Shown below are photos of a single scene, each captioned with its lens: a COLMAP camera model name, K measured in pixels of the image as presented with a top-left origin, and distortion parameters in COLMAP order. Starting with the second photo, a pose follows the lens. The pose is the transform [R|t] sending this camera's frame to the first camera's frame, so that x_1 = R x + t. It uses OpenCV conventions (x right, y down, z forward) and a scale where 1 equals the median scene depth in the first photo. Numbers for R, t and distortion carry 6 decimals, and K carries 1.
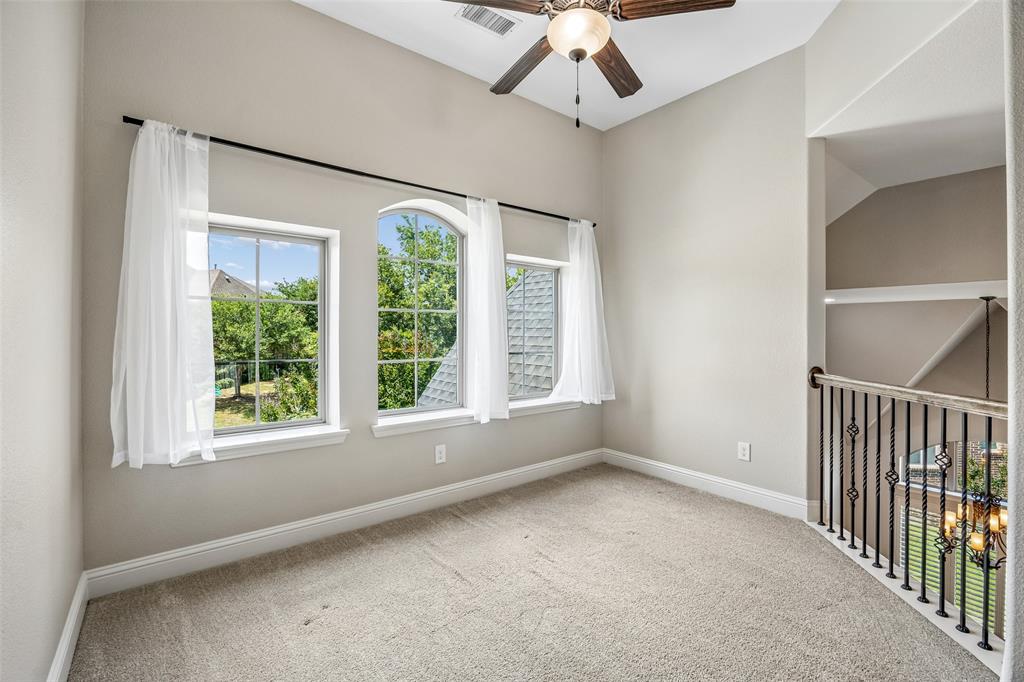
lens RADIAL K [[445.1, 0, 509.5], [0, 445.1, 336.8], [0, 0, 1]] dist [-0.002426, -0.000087]
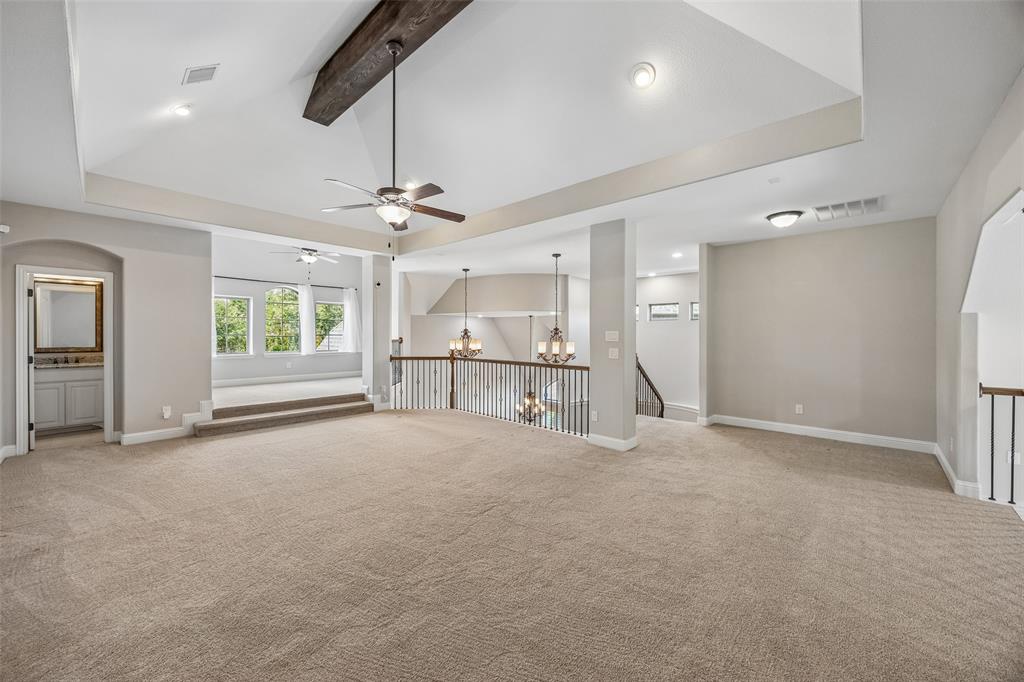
lens RADIAL K [[393.3, 0, 514.6], [0, 393.3, 337.6], [0, 0, 1]] dist [0.000843, 0.000174]
pose [[0.987567, -0.002897, 0.157174, 1.047161], [0.002459, 0.999993, 0.002985, 0.063068], [-0.157181, -0.002562, 0.987566, -2.132827]]
